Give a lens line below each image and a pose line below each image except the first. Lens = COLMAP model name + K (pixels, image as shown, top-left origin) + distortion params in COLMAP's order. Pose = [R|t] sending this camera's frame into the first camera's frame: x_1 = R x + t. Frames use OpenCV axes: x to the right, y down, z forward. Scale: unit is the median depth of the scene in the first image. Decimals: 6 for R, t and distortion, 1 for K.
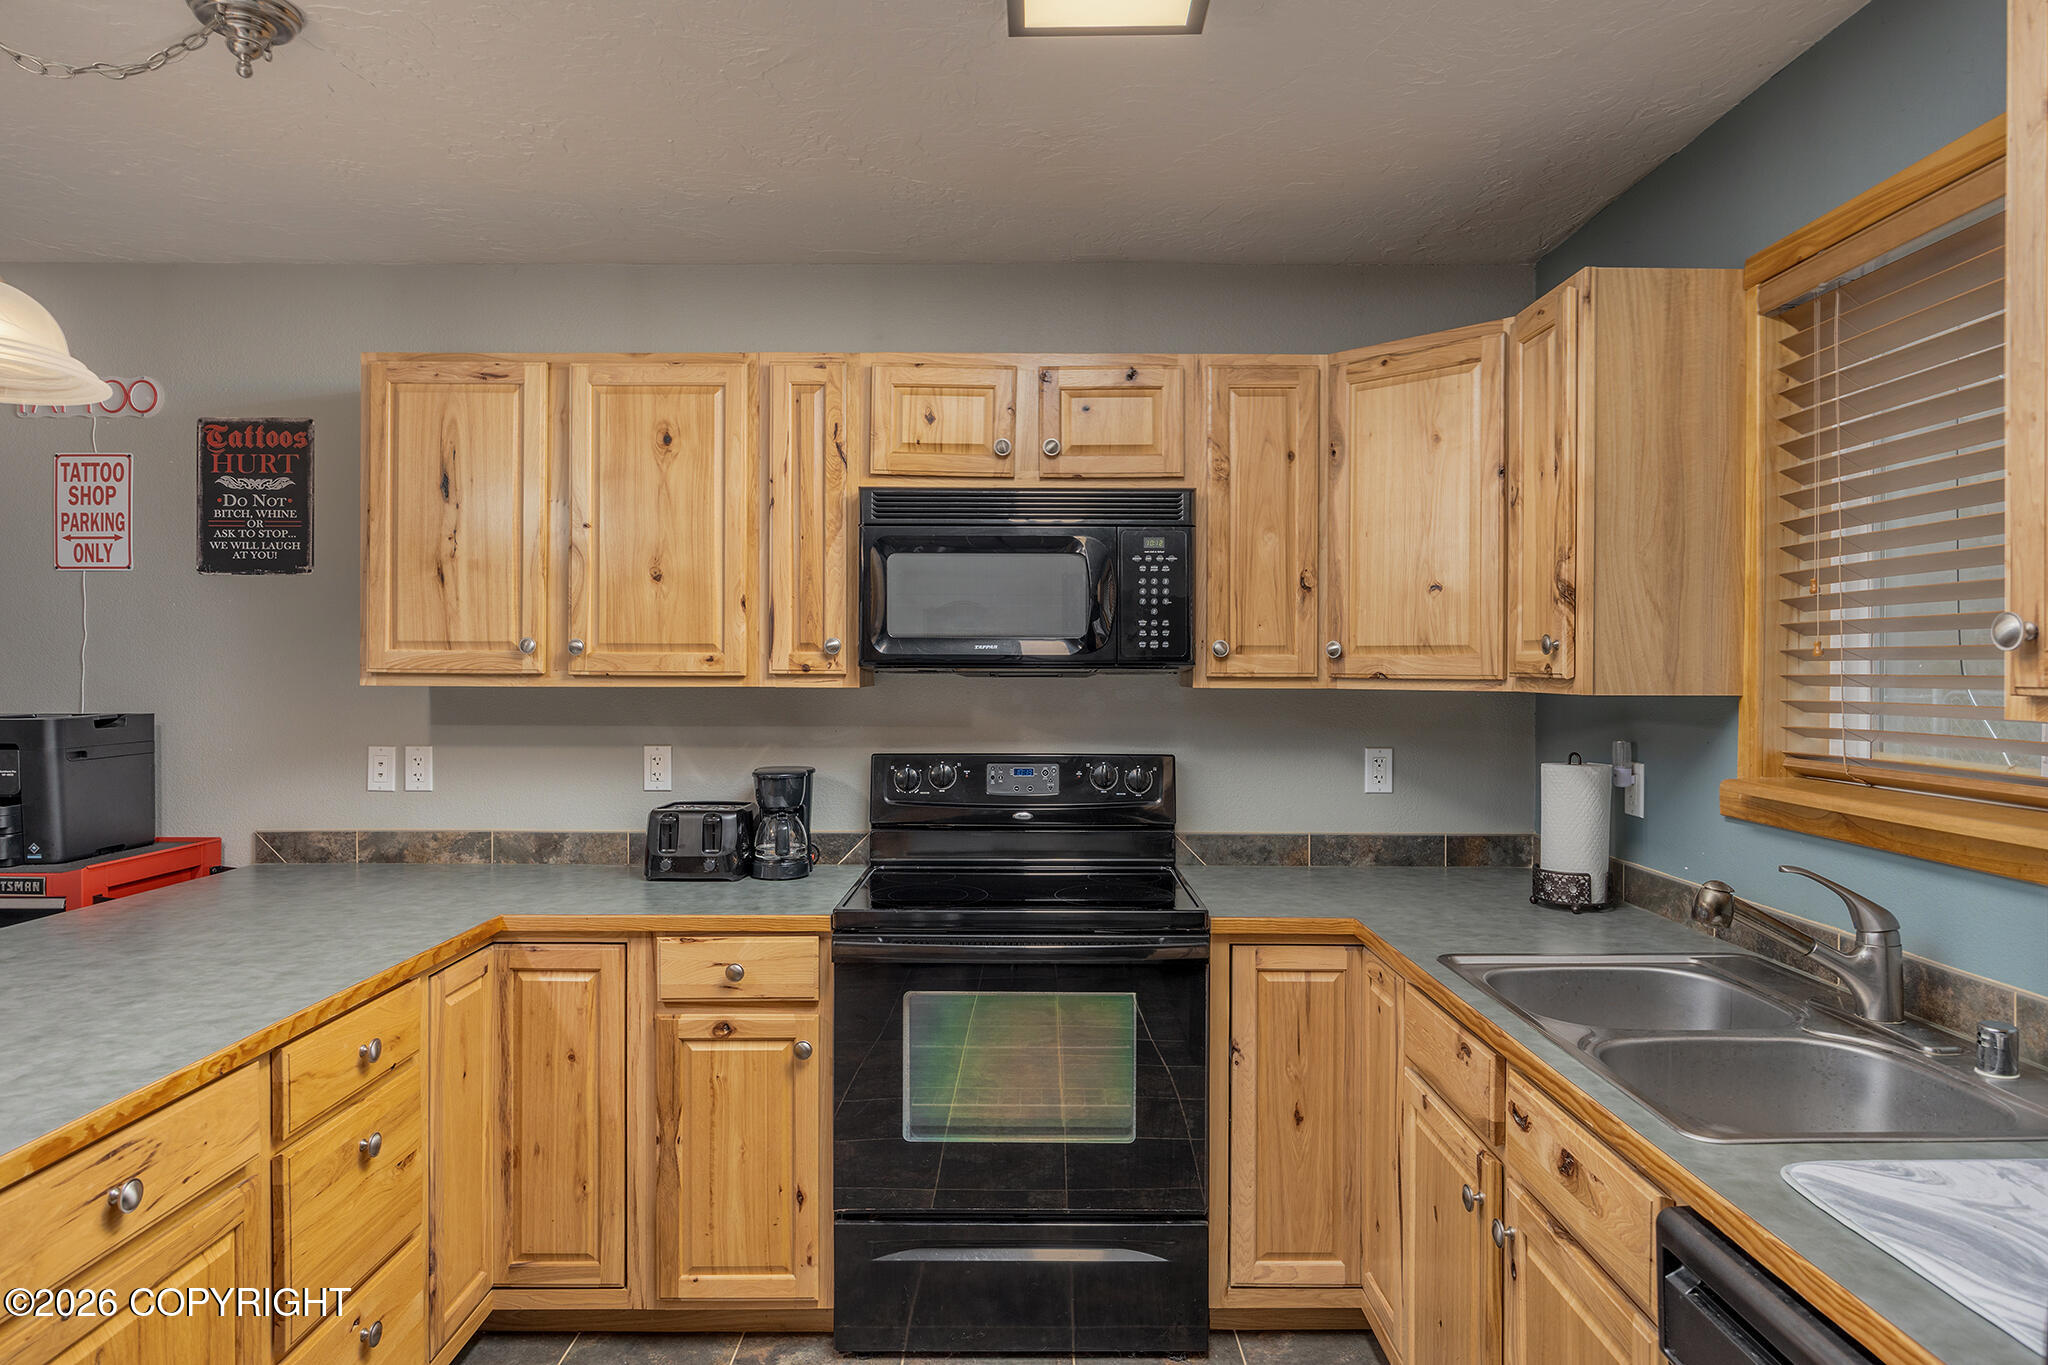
lens RADIAL K [[1207.4, 0, 1029.3], [0, 1207.4, 670.8], [0, 0, 1]] dist [-0.011077, 0.000983]
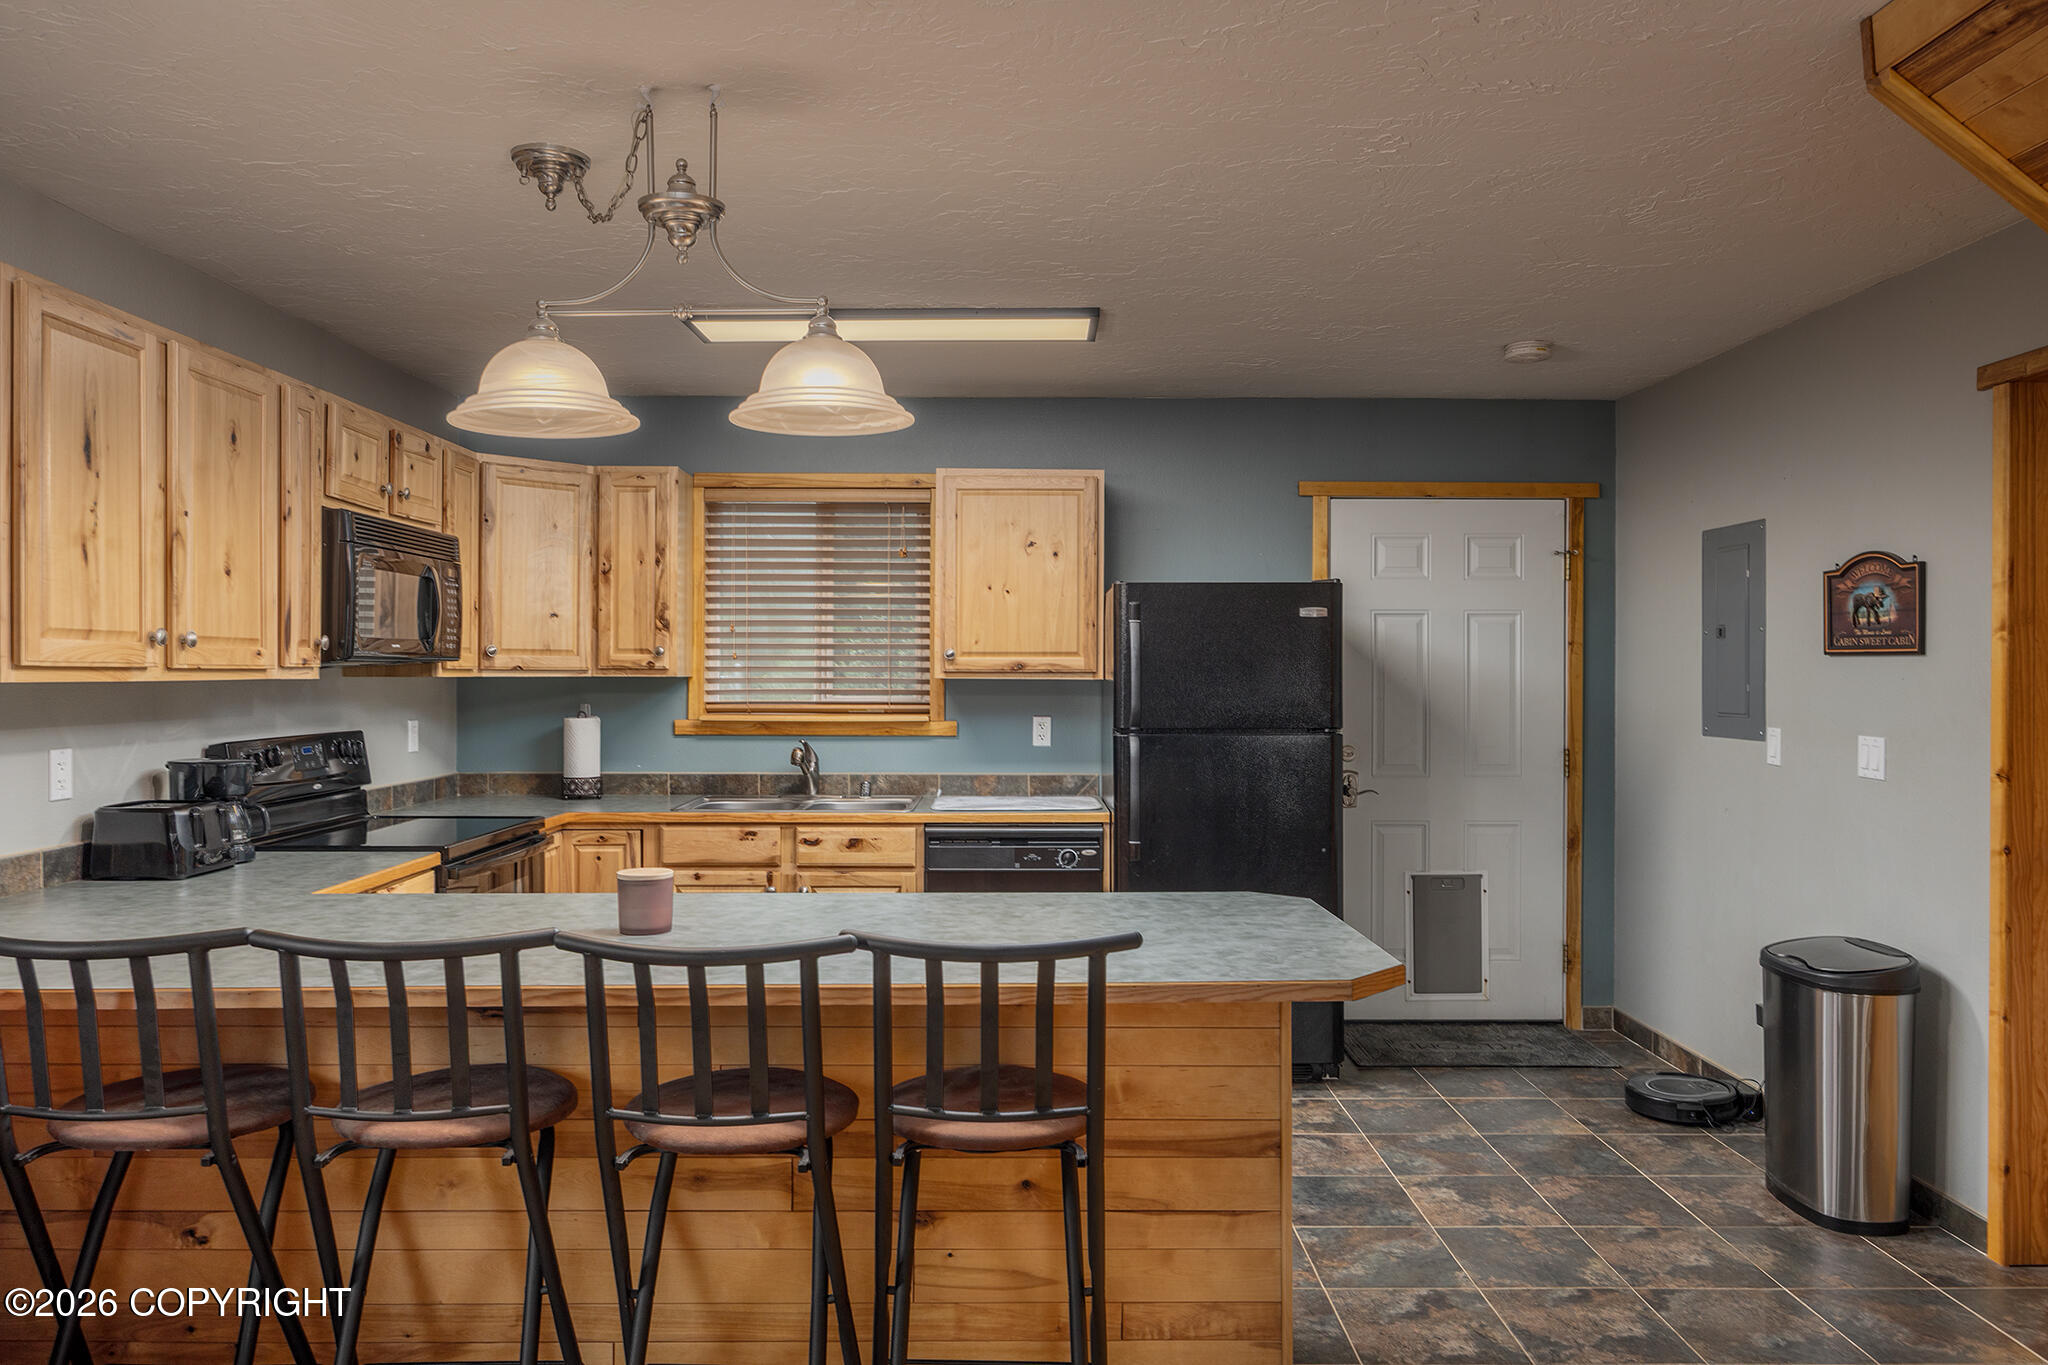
lens RADIAL K [[1383.3, 0, 1027.1], [0, 1383.3, 675.4], [0, 0, 1]] dist [0.002533, -0.005389]
pose [[-0.010241, -0.006768, 0.999925, -1.480096], [-0.000460, 0.999977, 0.006763, 0.001139], [-0.999947, -0.000391, -0.010243, 0.340197]]
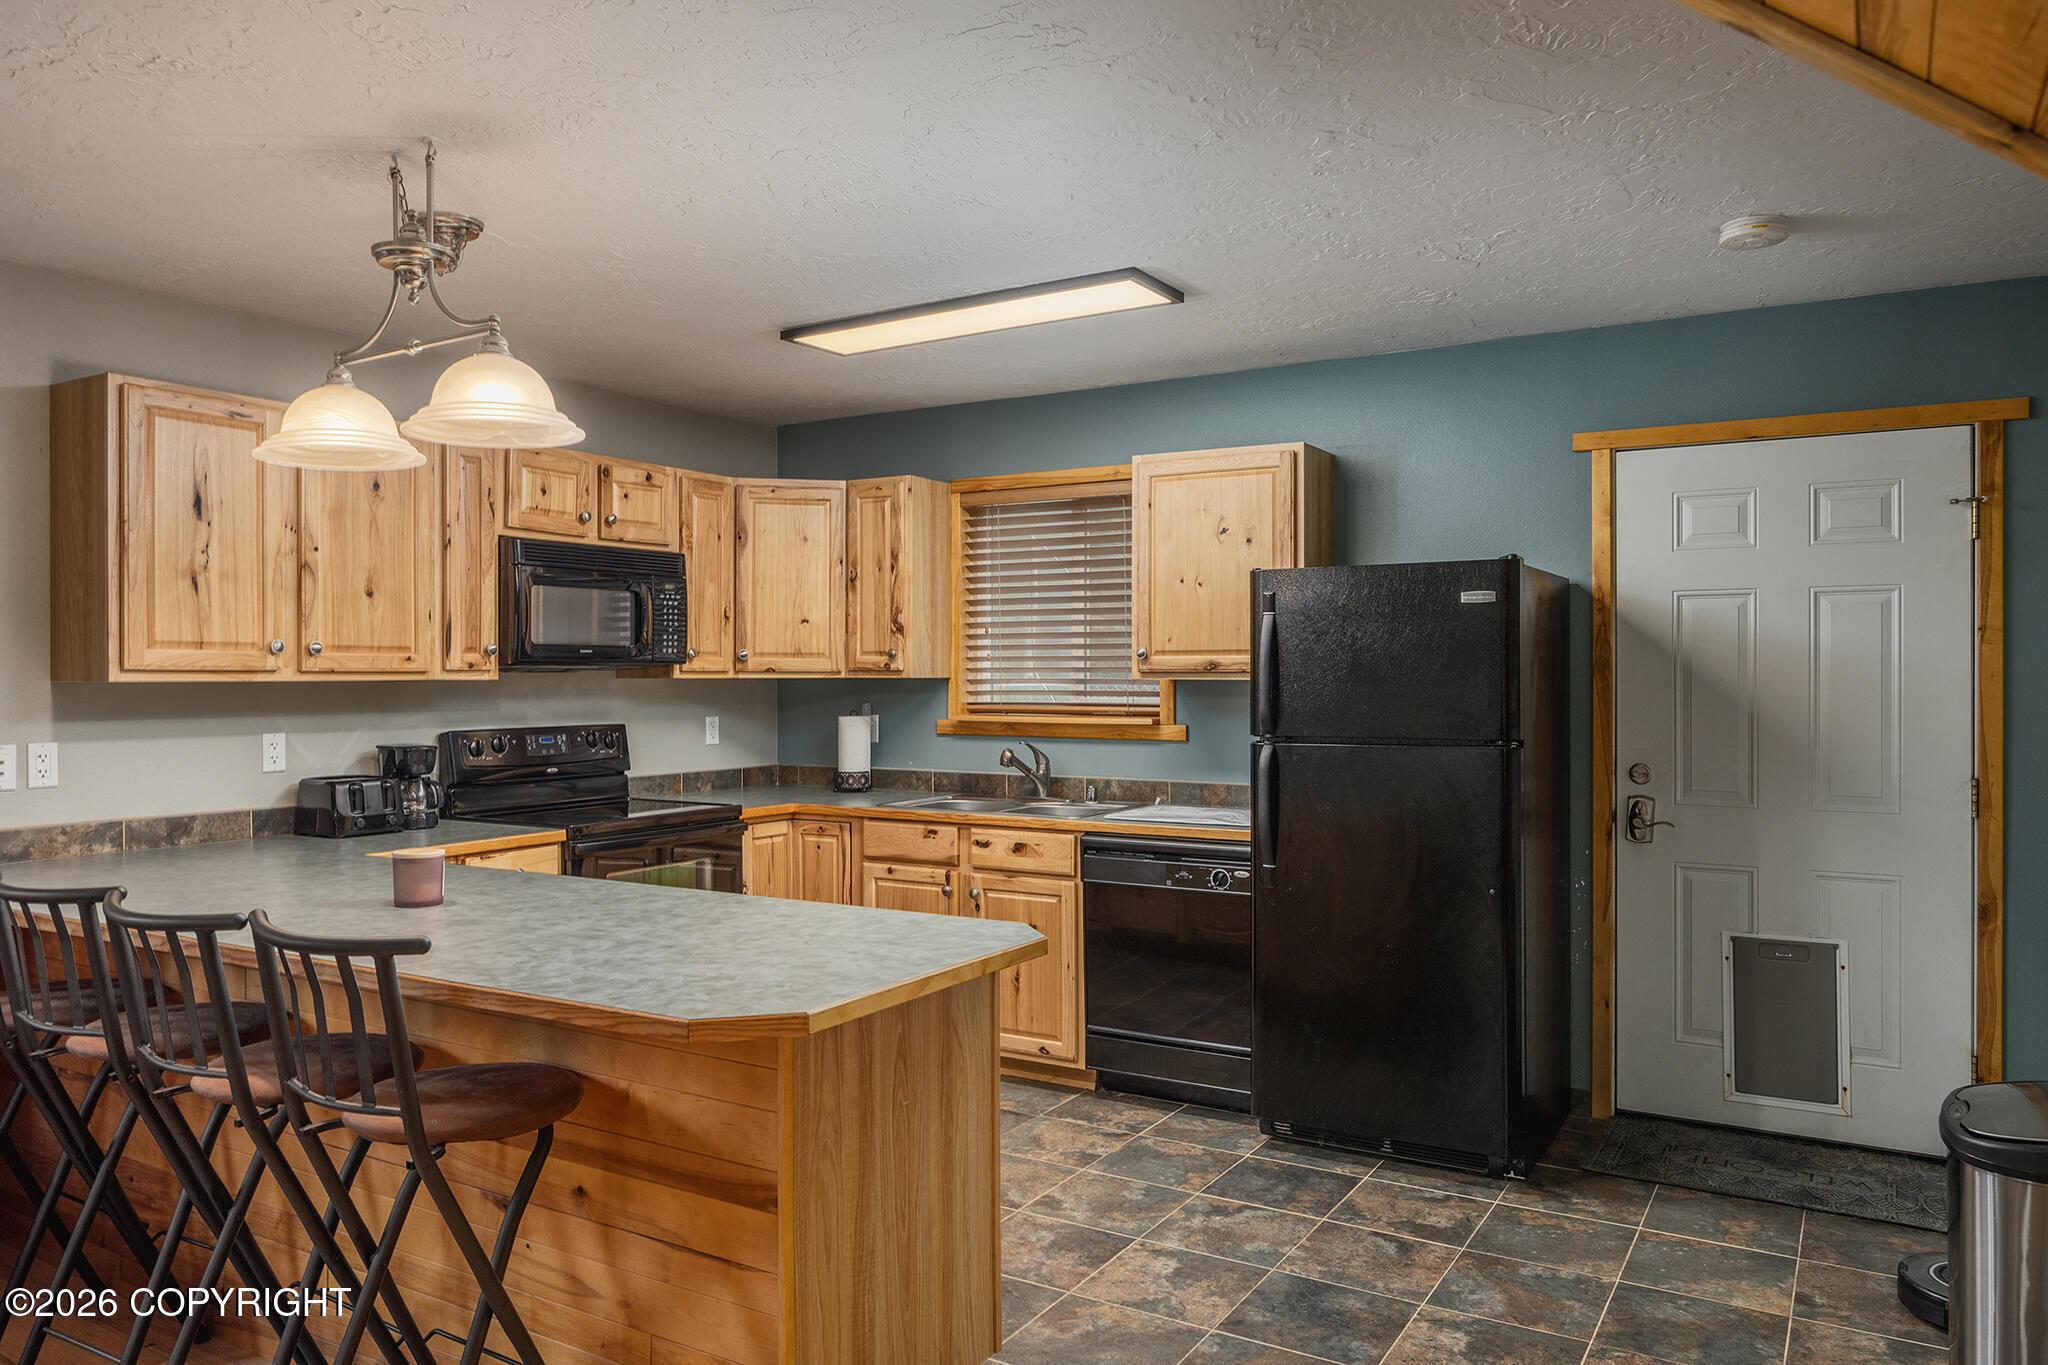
lens RADIAL K [[1404.9, 0, 1028.2], [0, 1404.9, 673.2], [0, 0, 1]] dist [-0.018037, 0.013080]
pose [[0.514858, -0.004781, 0.857262, -1.214027], [0.004758, 0.999985, 0.002719, 0.005061], [-0.857262, 0.002679, 0.514873, -0.350037]]
